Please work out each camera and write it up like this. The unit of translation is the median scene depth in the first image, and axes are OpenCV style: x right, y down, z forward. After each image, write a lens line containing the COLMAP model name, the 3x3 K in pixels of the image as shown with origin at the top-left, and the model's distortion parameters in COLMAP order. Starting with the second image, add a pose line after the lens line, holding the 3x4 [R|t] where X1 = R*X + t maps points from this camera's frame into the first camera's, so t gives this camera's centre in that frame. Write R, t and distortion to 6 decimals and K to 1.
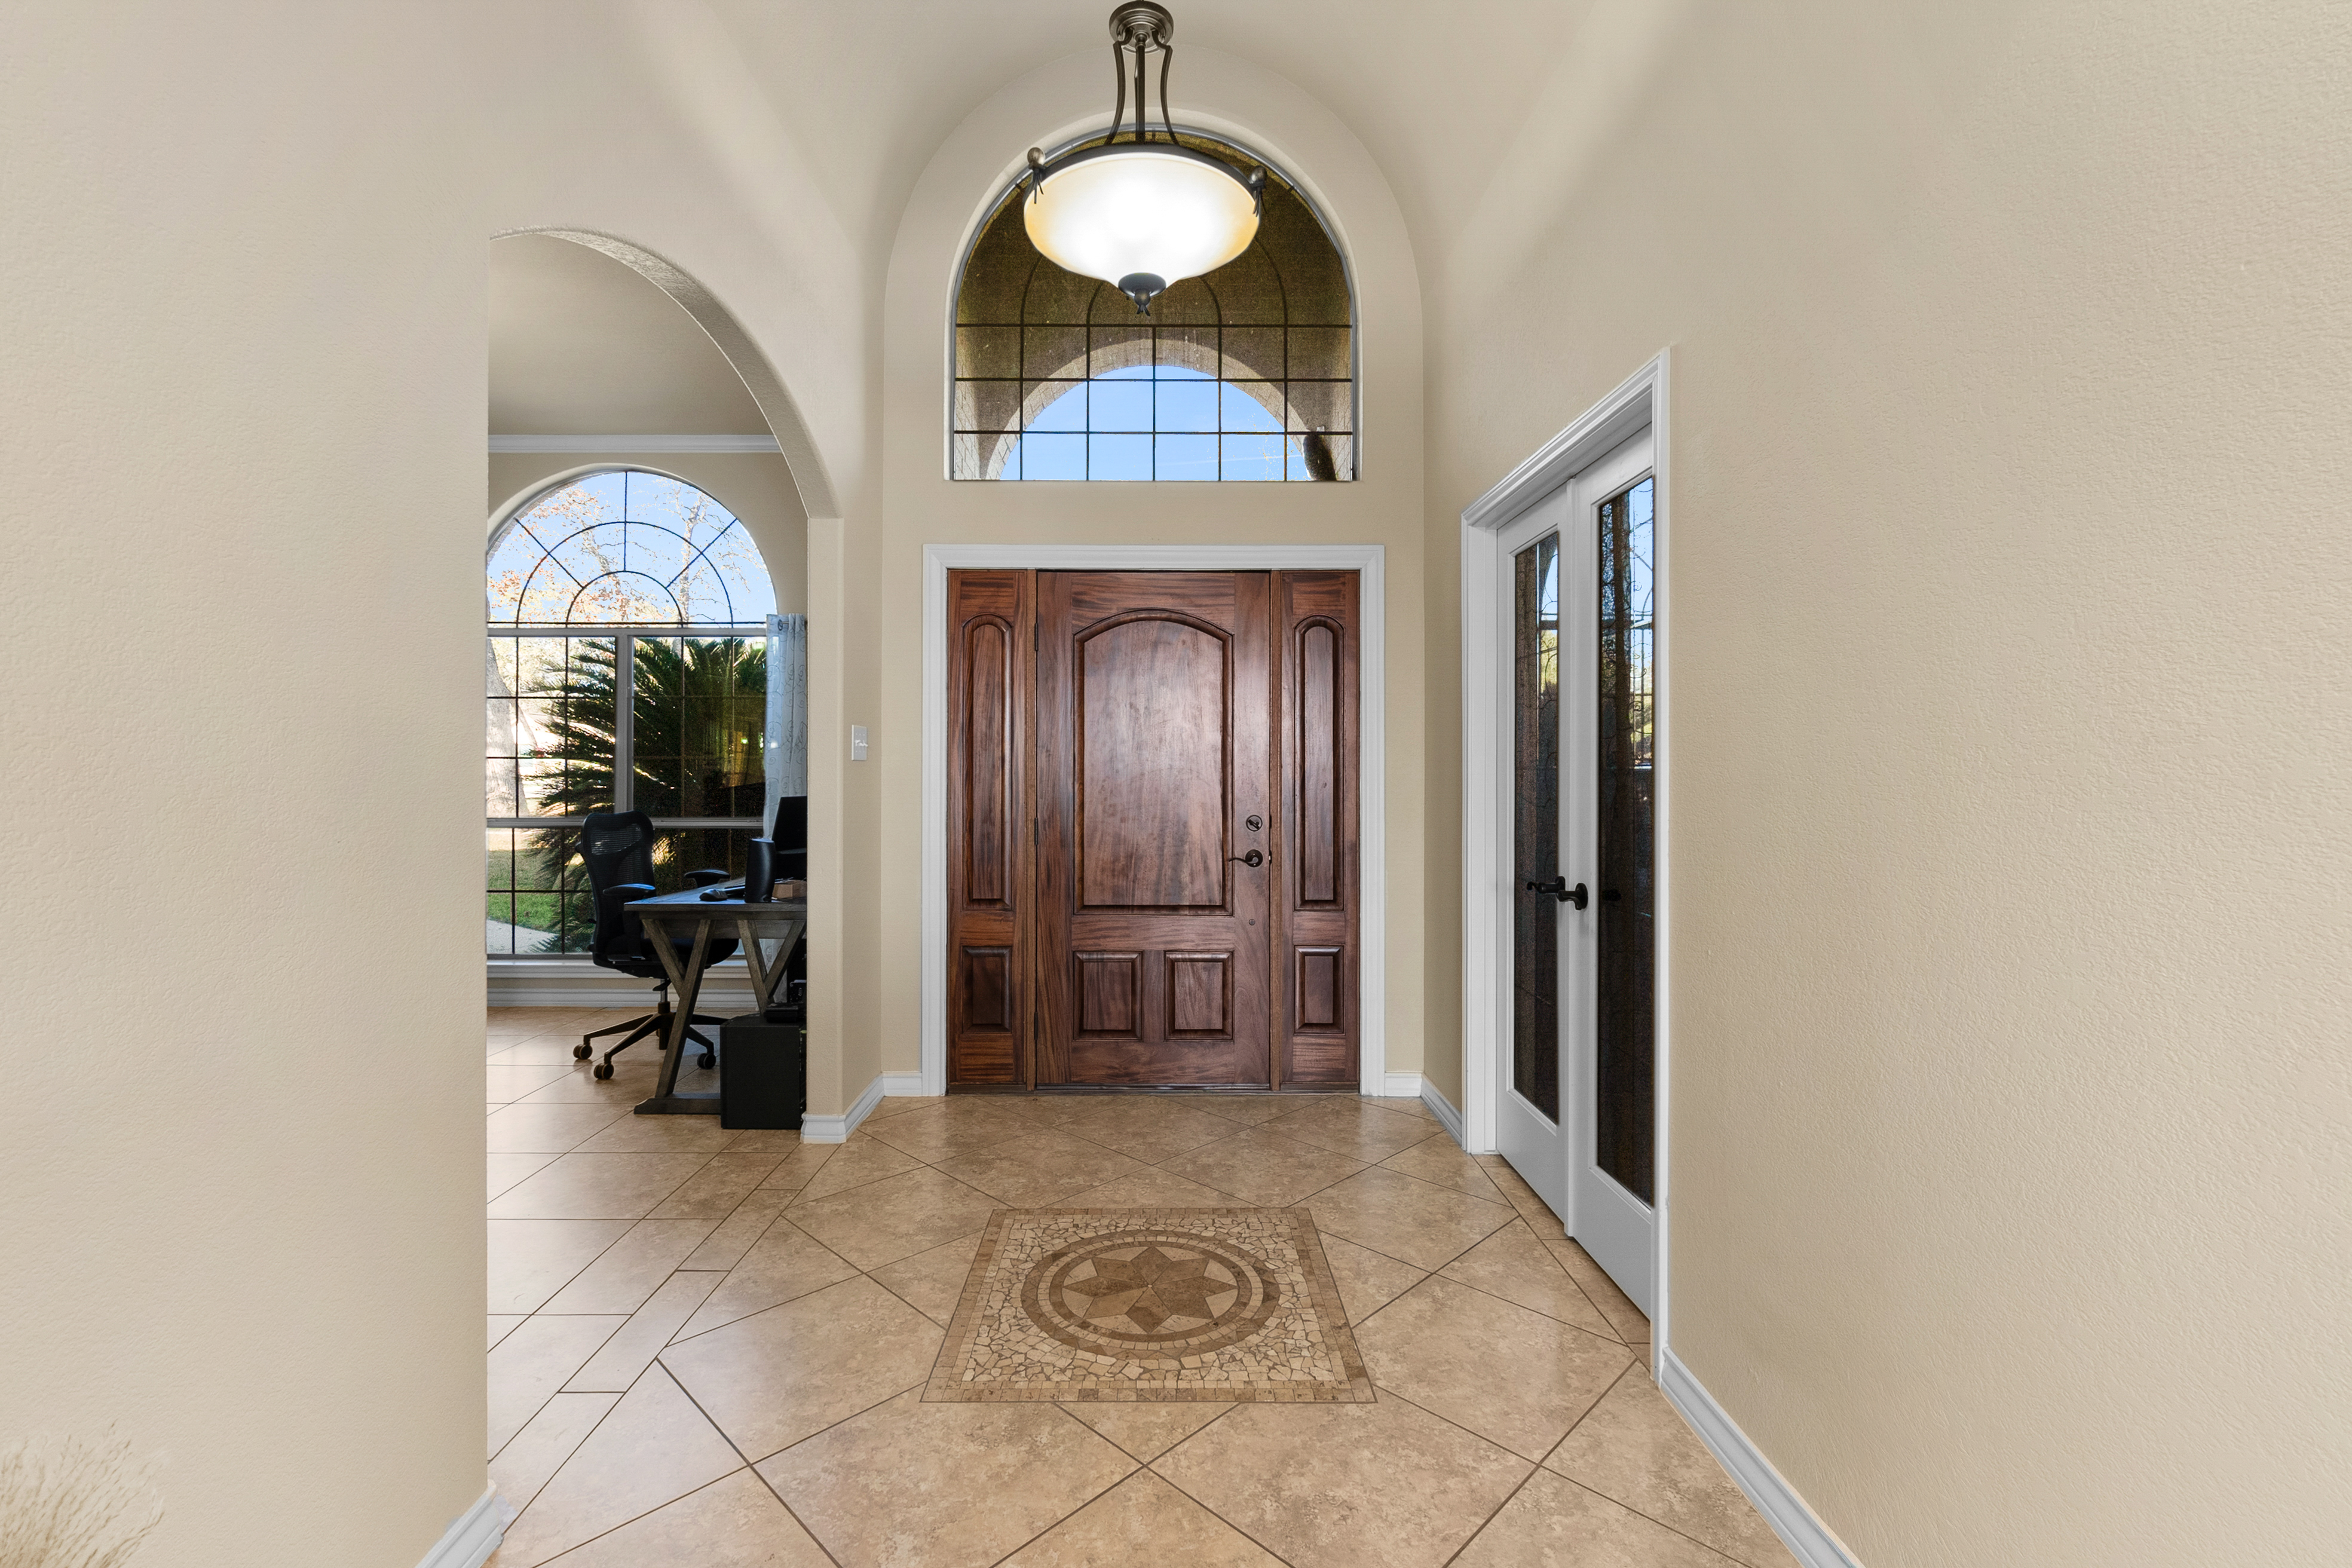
lens RADIAL K [[1014.5, 0, 1170.5], [0, 1014.5, 760.6], [0, 0, 1]] dist [-0.005010, -0.000091]
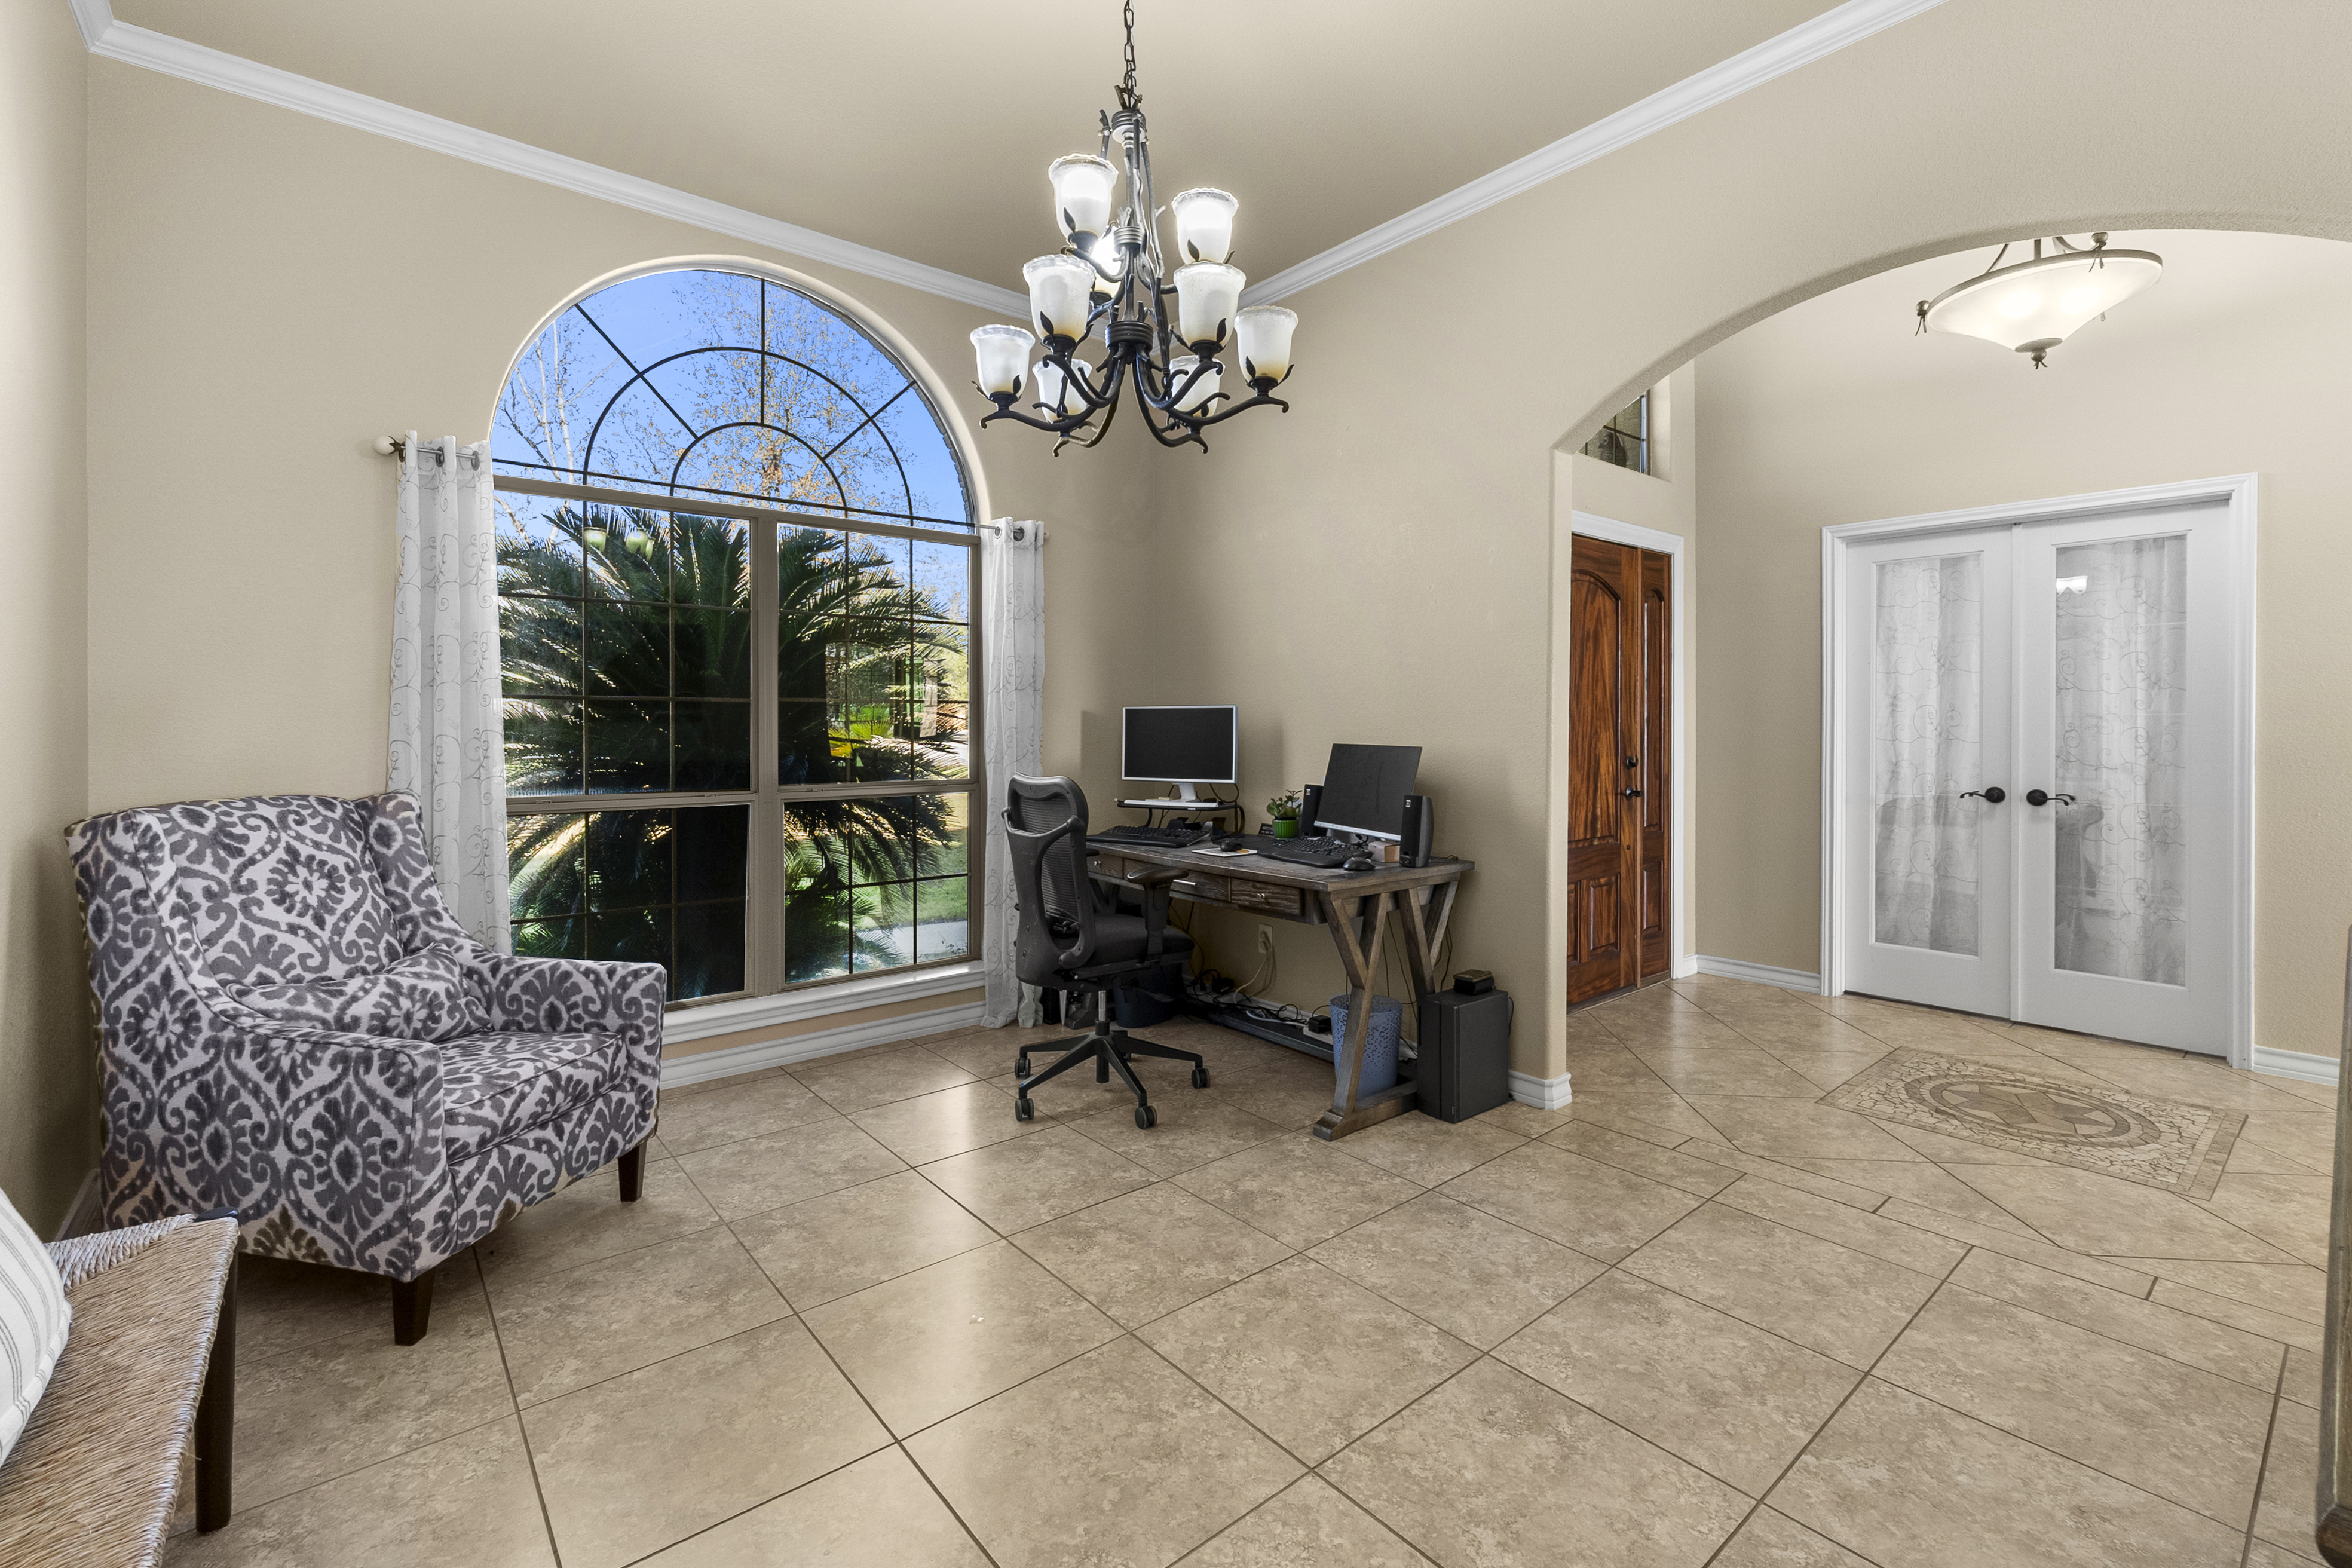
lens RADIAL K [[986.1, 0, 1222.0], [0, 986.1, 725.8], [0, 0, 1]] dist [-0.005152, -0.000397]
pose [[0.781642, -0.003092, 0.623719, -0.913130], [-0.005410, 0.999916, 0.011736, 0.007335], [-0.623703, -0.012548, 0.781560, 0.368956]]
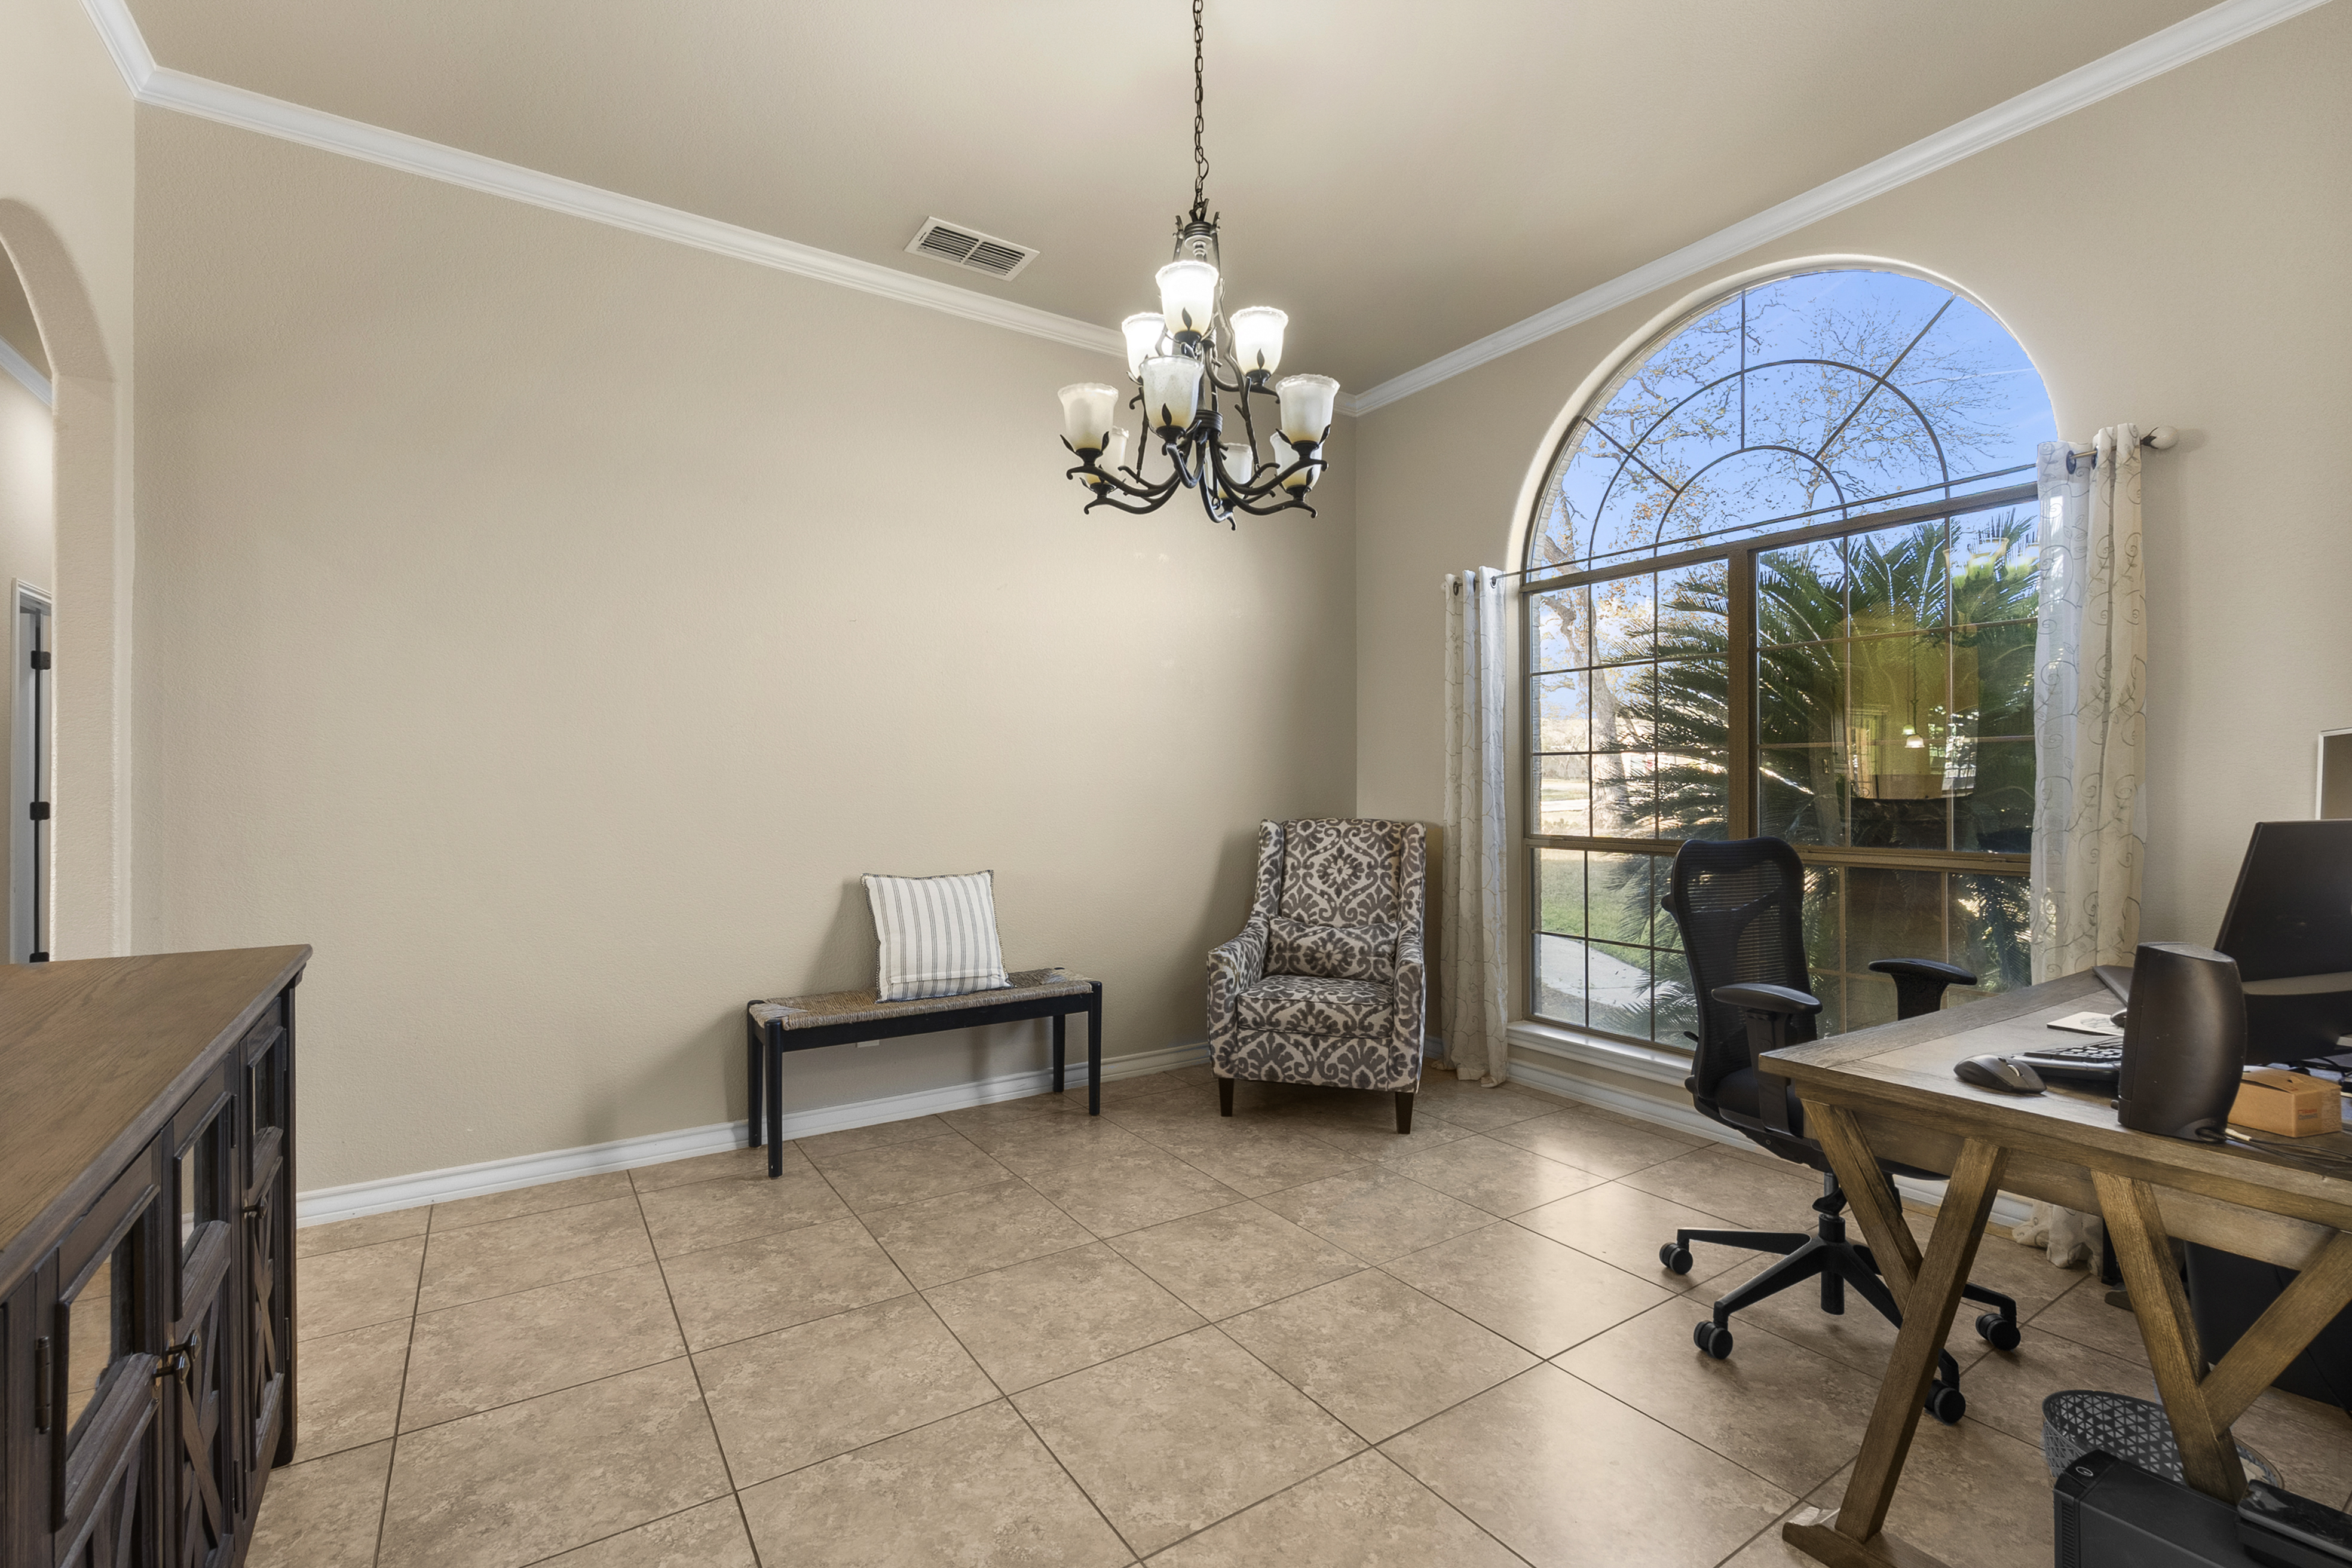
lens RADIAL K [[1017.6, 0, 1150.6], [0, 1017.6, 785.3], [0, 0, 1]] dist [-0.001545, 0.000202]
pose [[0.527528, 0.000545, -0.849538, -0.251211], [0.010104, 0.999925, 0.006916, 0.015478], [0.849478, -0.012232, 0.527483, 0.450580]]
